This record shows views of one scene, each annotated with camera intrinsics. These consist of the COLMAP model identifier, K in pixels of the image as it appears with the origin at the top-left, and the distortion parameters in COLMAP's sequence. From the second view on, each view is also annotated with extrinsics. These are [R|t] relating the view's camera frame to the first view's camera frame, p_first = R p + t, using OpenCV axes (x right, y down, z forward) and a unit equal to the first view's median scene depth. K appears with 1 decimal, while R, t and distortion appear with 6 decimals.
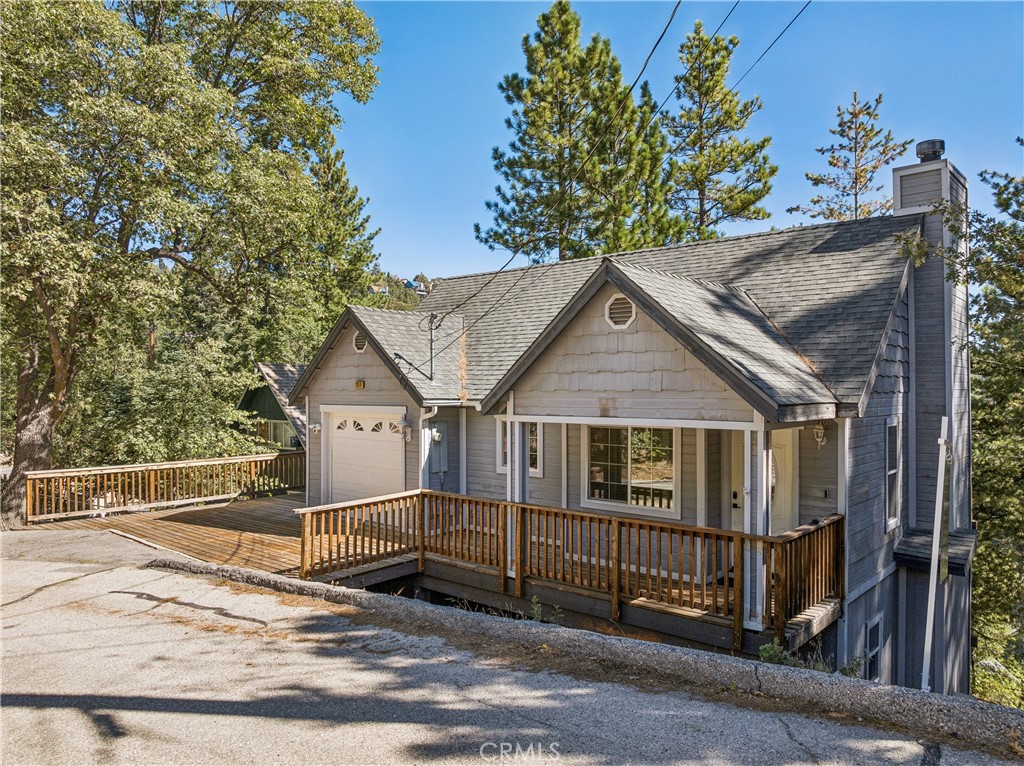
lens RADIAL K [[727.3, 0, 512.0], [0, 727.3, 383.0], [0, 0, 1]] dist [-0.031899, -0.003292]
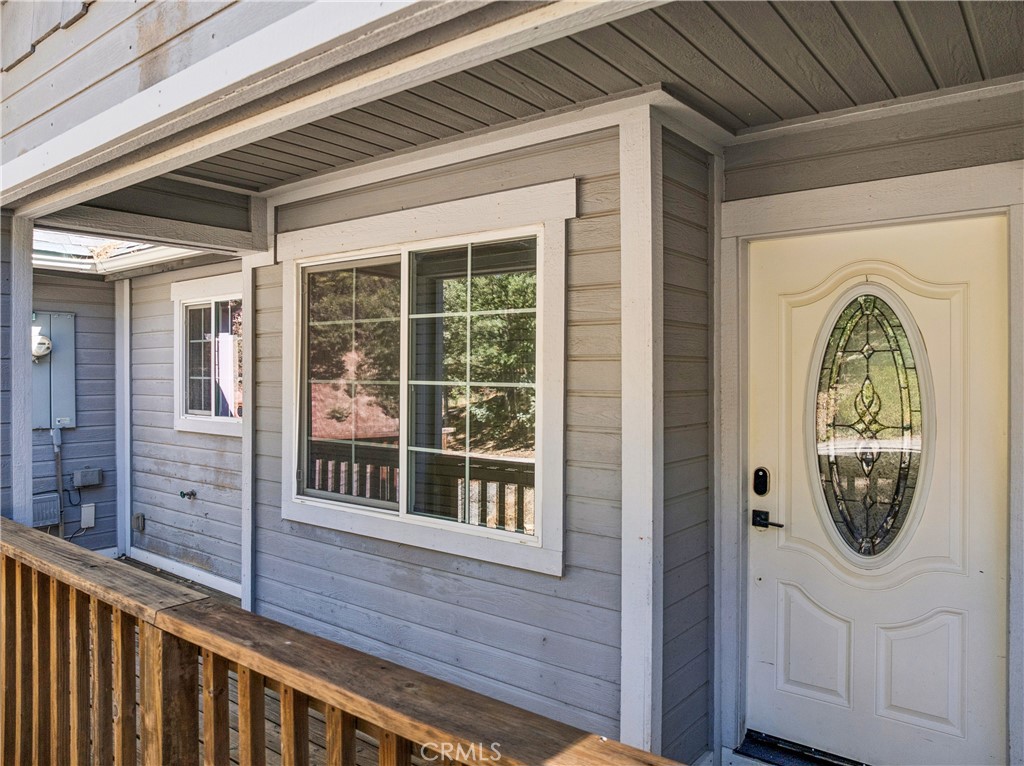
lens RADIAL K [[744.3, 0, 512.0], [0, 744.3, 383.0], [0, 0, 1]] dist [-0.076941, -0.001169]
pose [[0.998890, -0.000109, 0.047110, 0.183903], [-0.000957, 0.999744, 0.022597, 0.102417], [-0.047101, -0.022617, 0.998634, 0.667785]]
